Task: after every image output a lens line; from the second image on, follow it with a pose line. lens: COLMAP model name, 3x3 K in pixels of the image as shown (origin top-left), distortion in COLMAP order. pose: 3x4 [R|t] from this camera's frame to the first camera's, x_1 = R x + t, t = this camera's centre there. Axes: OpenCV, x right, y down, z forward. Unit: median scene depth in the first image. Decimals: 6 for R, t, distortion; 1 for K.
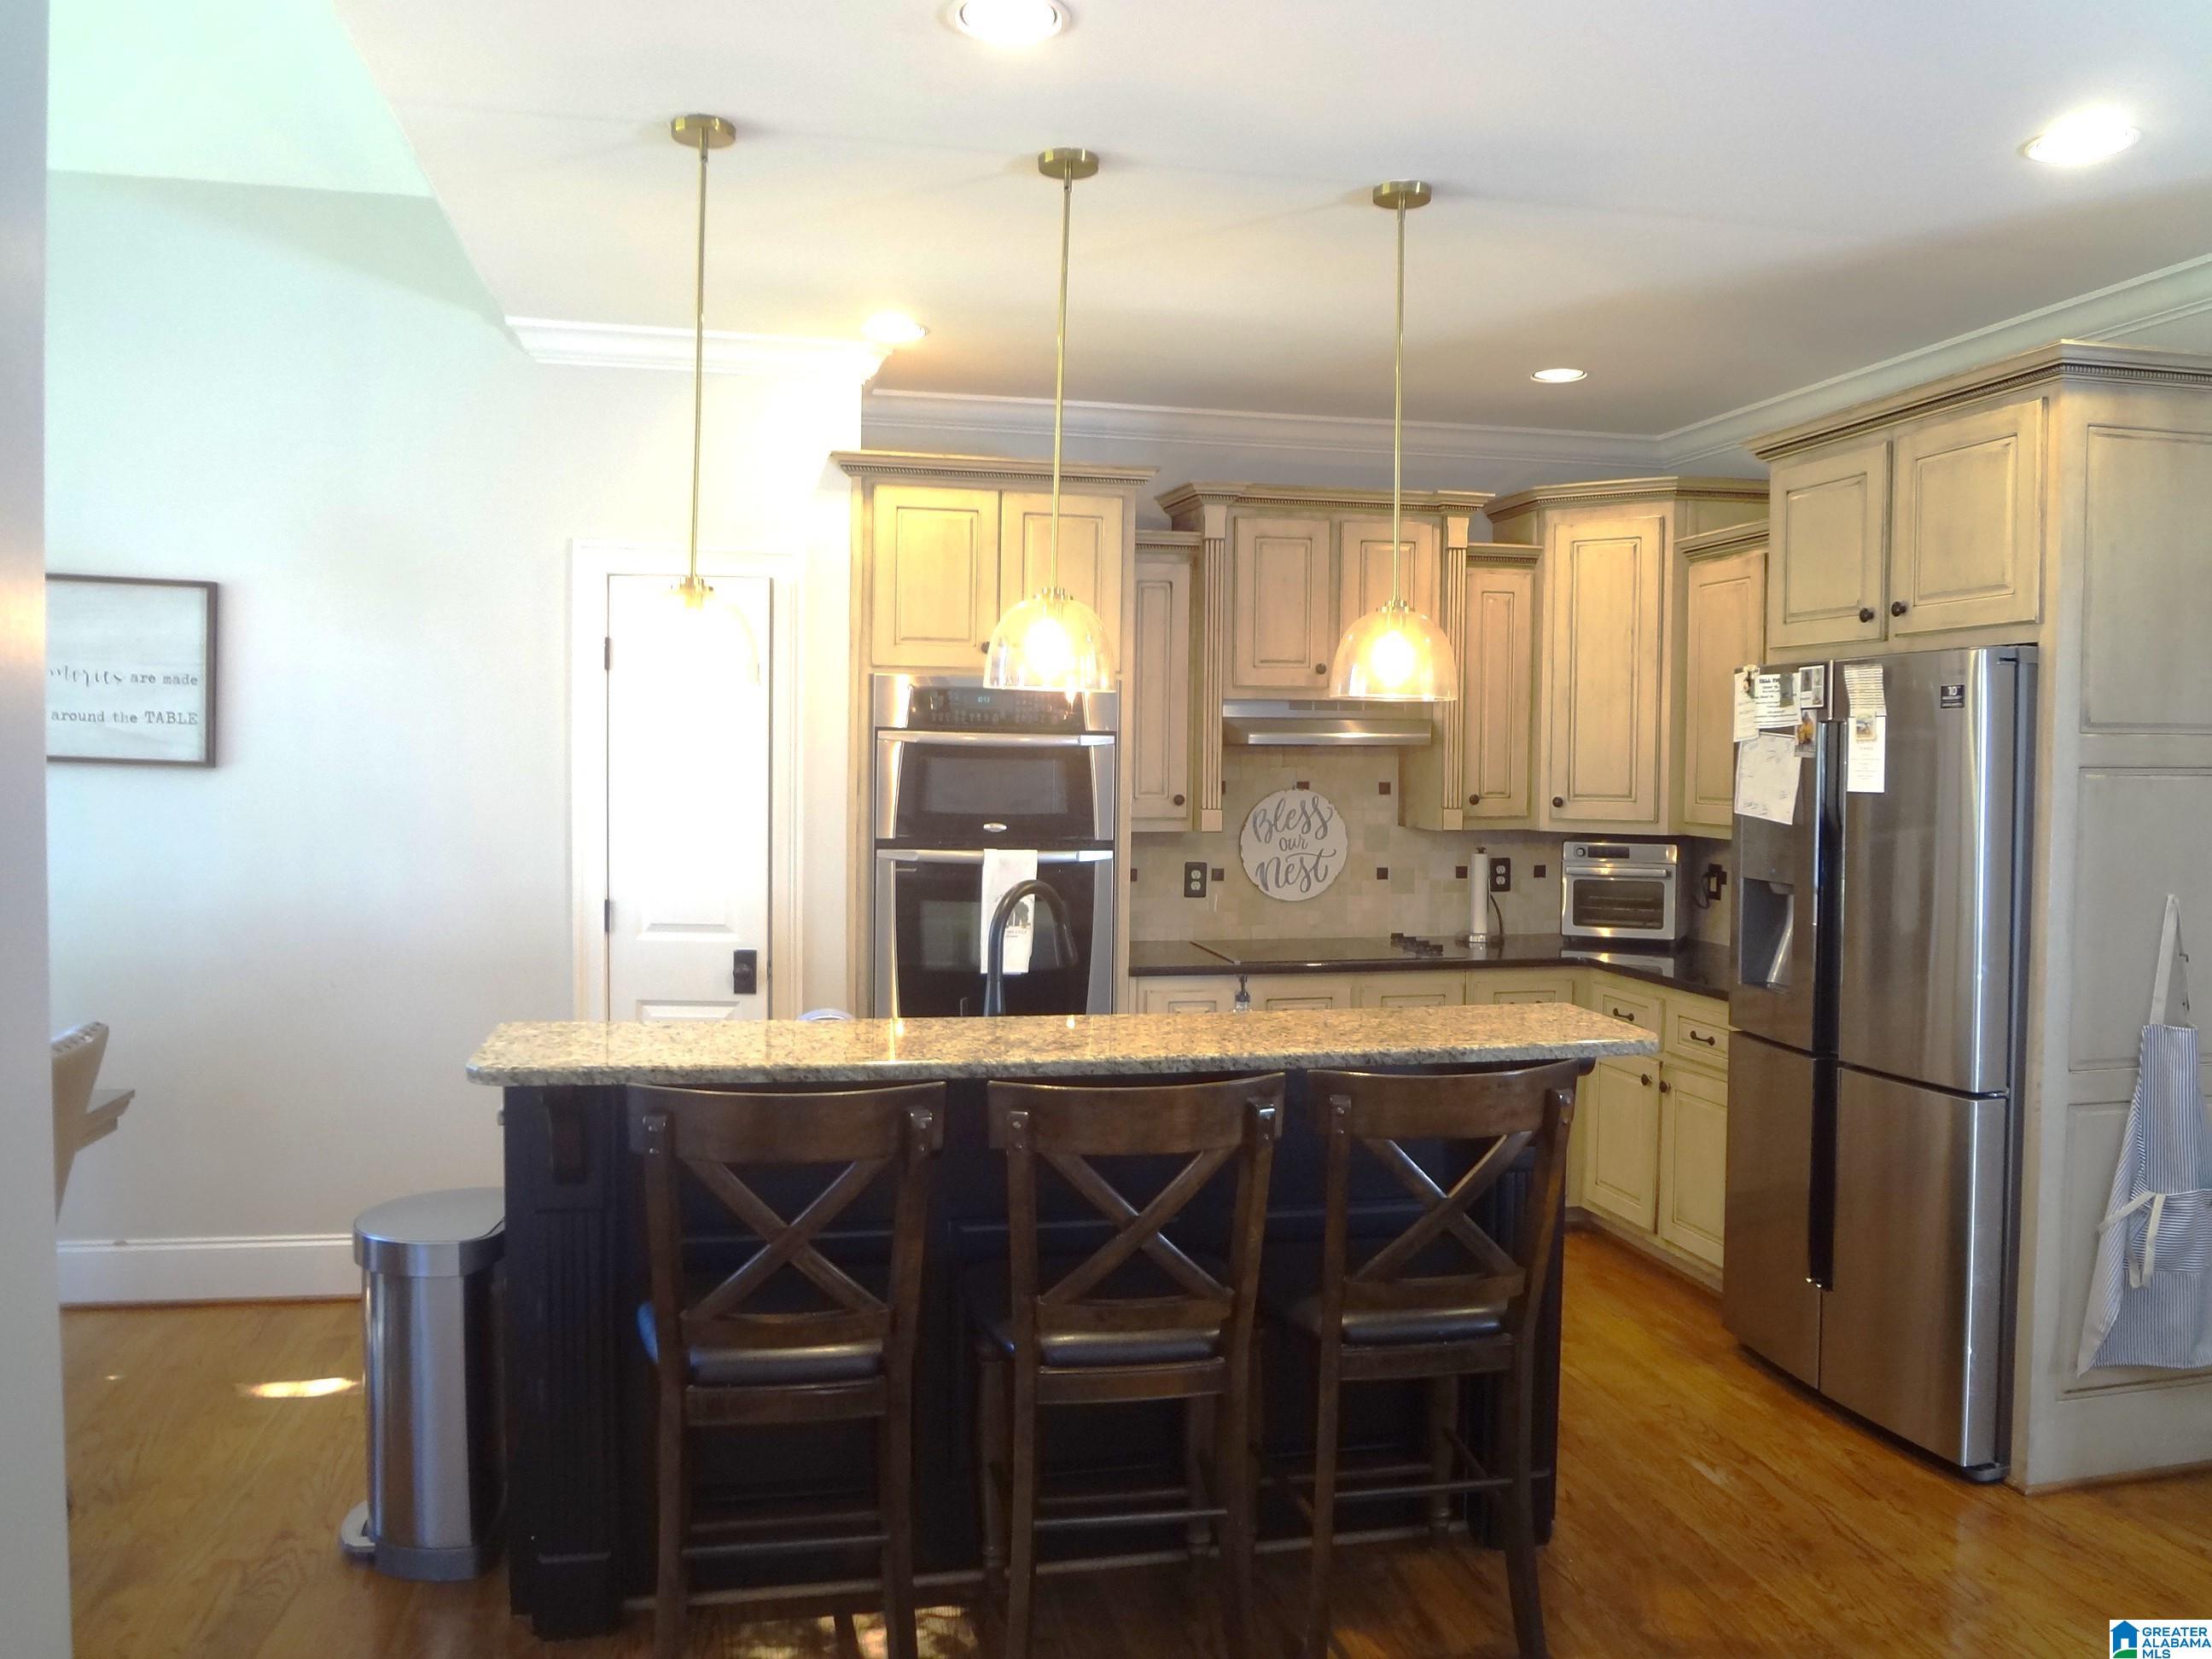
lens RADIAL K [[1655.5, 0, 1104.2], [0, 1655.5, 827.4], [0, 0, 1]] dist [-0.033538, 0.001953]
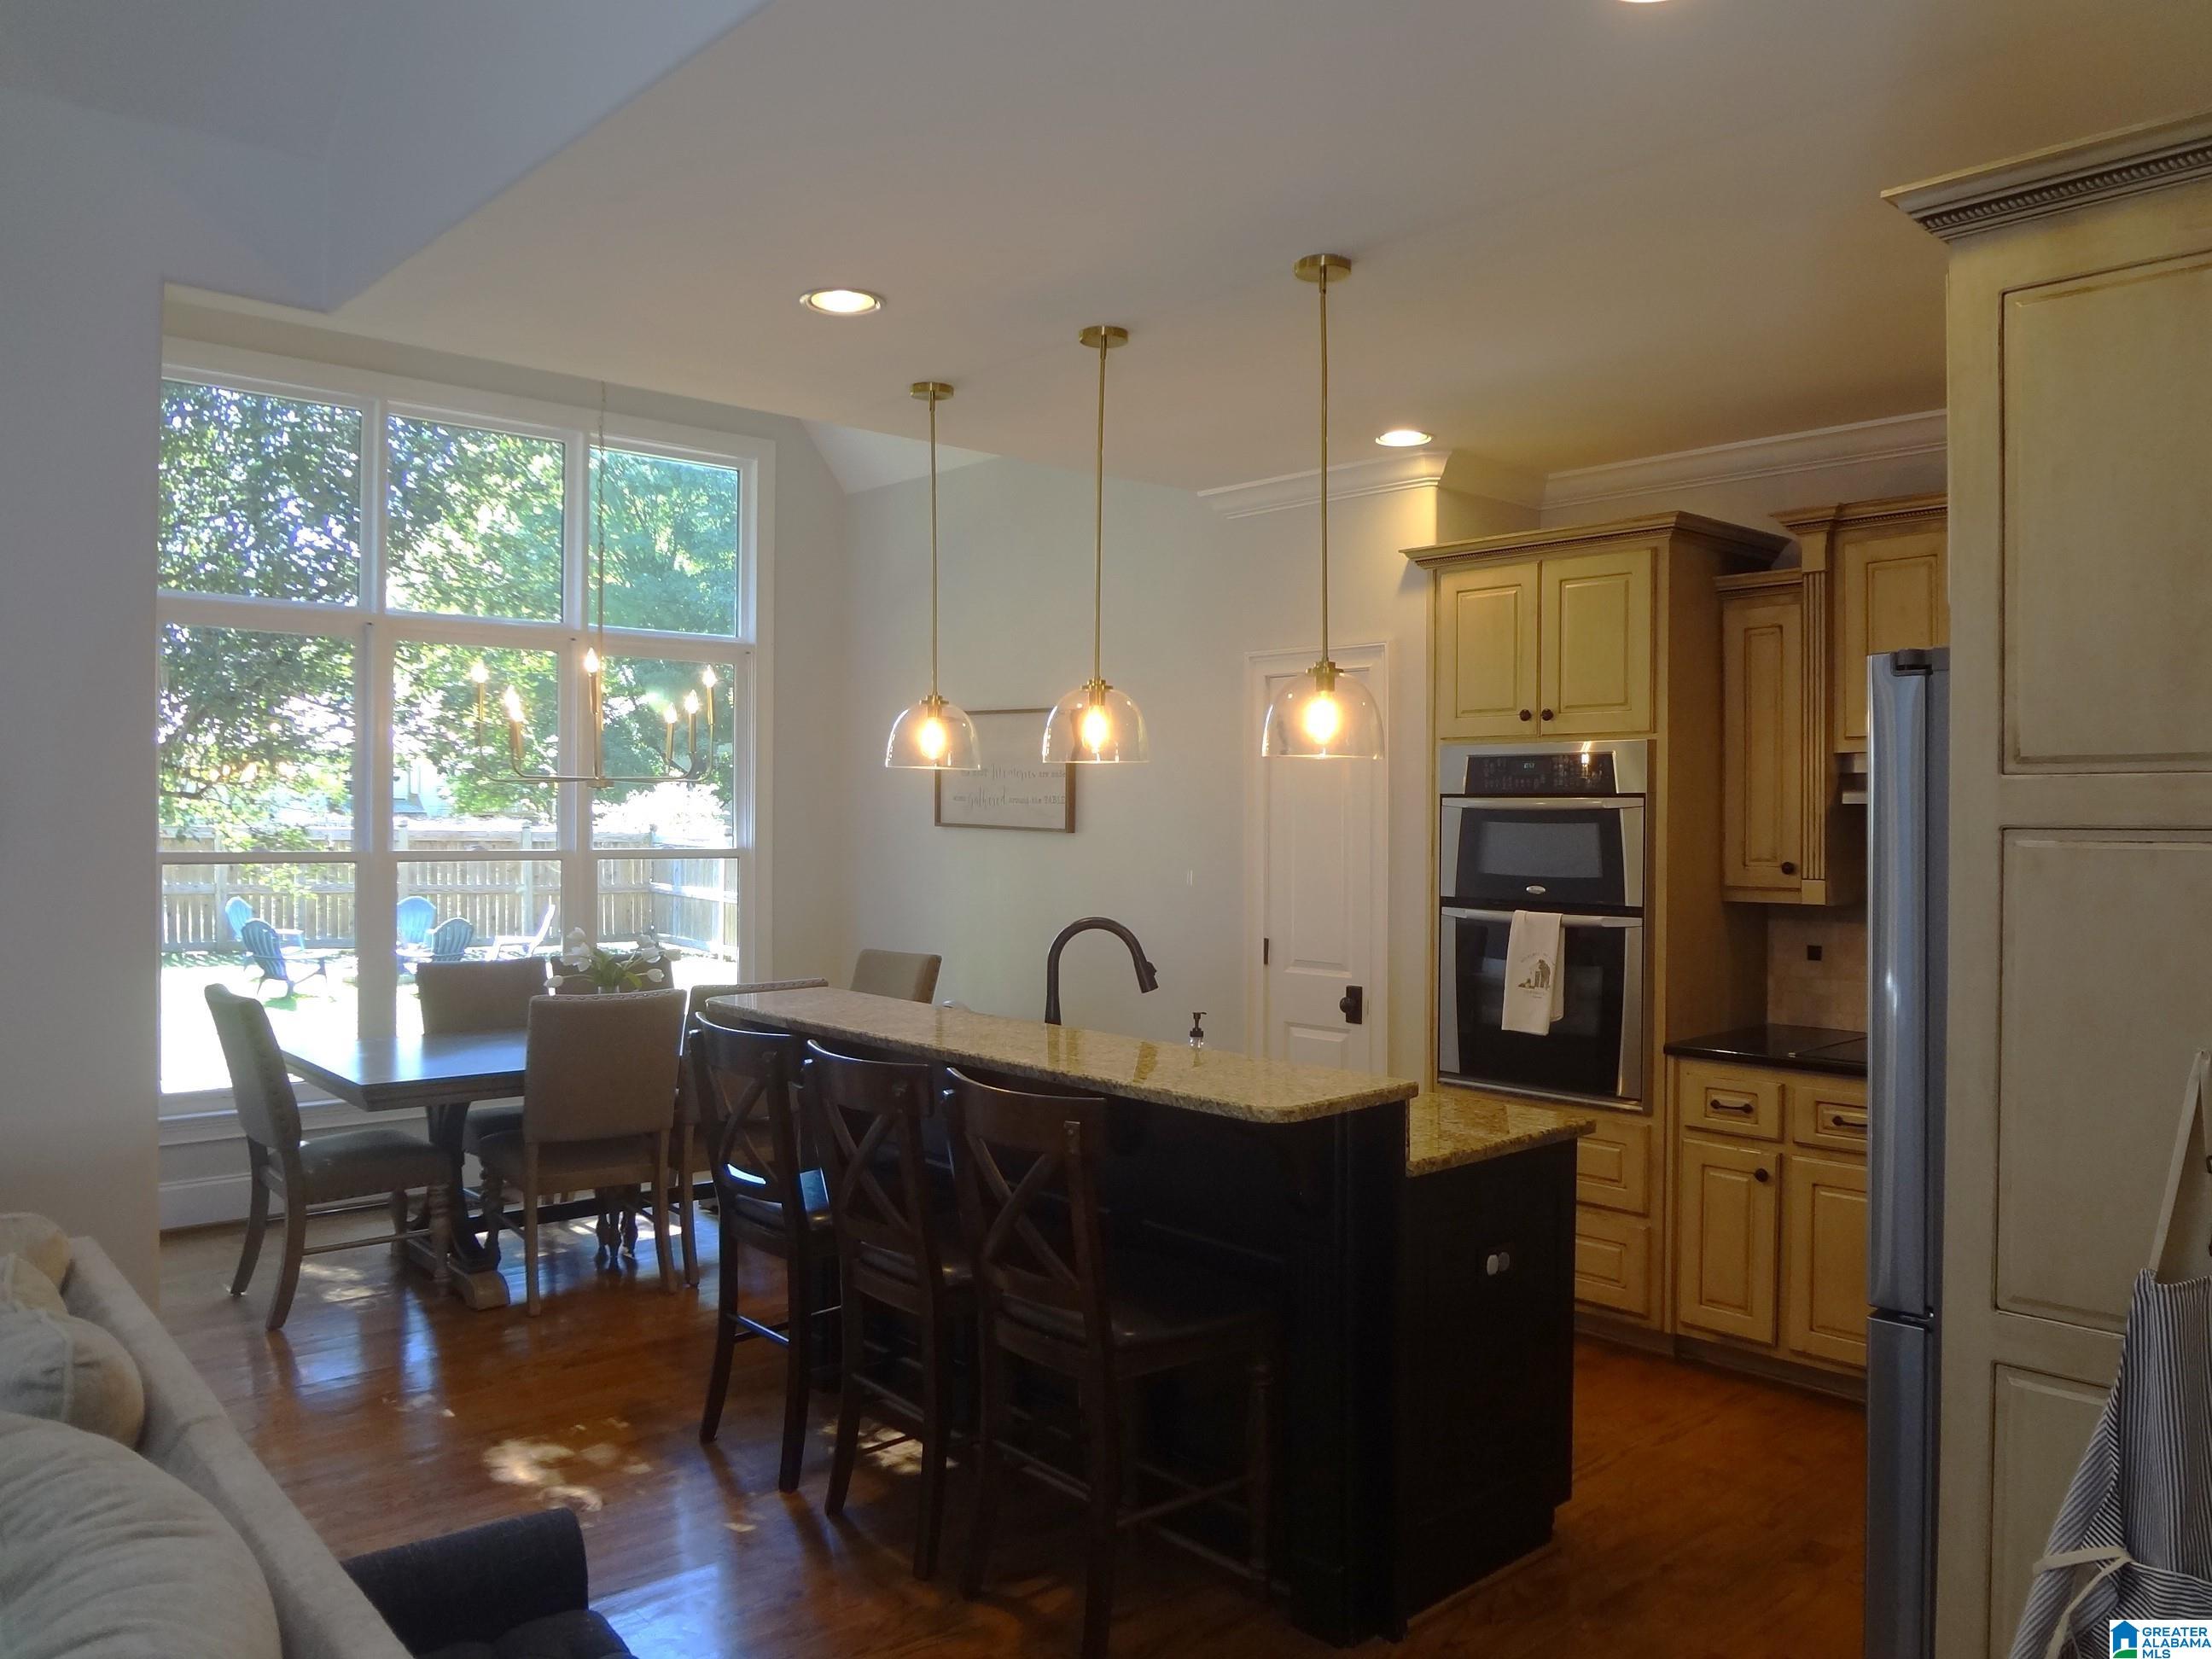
lens RADIAL K [[1655.5, 0, 1108.0], [0, 1655.5, 821.0], [0, 0, 1]] dist [-0.033538, 0.001953]
pose [[0.469782, -0.003009, -0.882778, 0.719604], [-0.037414, 0.999028, -0.023315, -0.008588], [0.881989, 0.043982, 0.469212, 0.288068]]
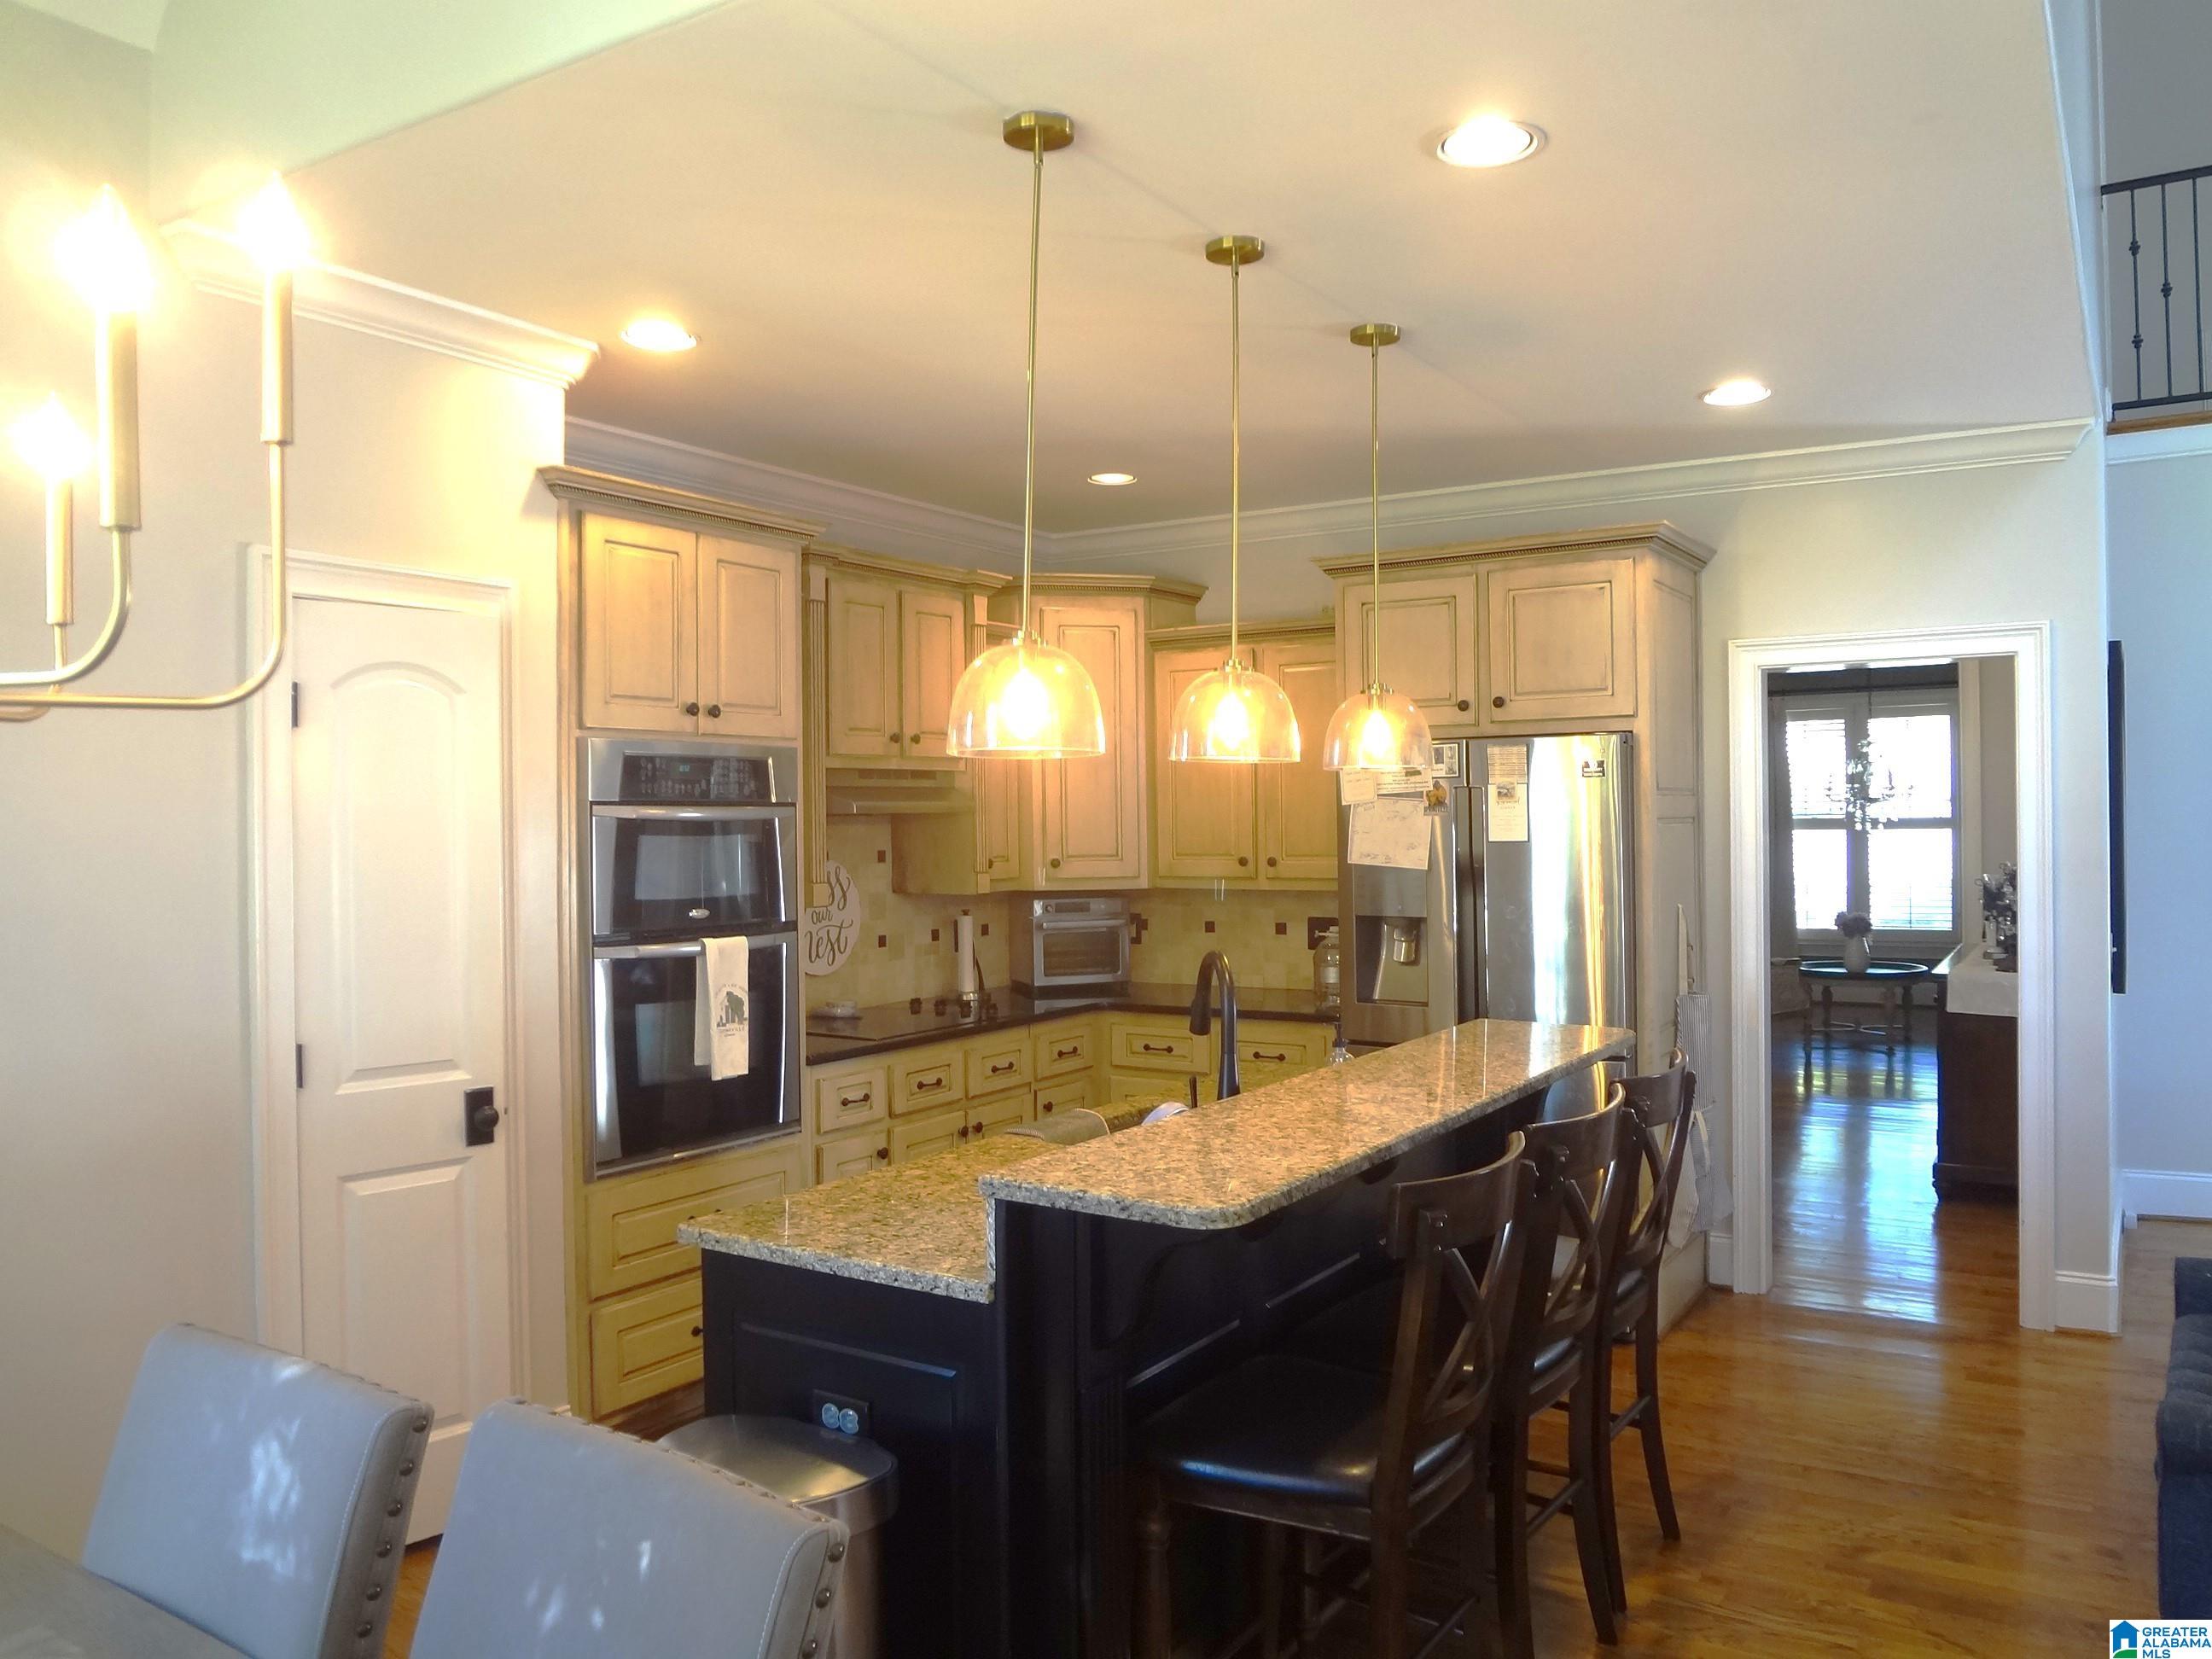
lens RADIAL K [[1655.5, 0, 1098.4], [0, 1655.5, 822.5], [0, 0, 1]] dist [-0.033538, 0.001953]
pose [[0.703479, -0.019247, 0.710455, -0.542966], [0.050019, 0.998495, -0.022477, -0.018145], [-0.708954, 0.051348, 0.703383, 0.236565]]
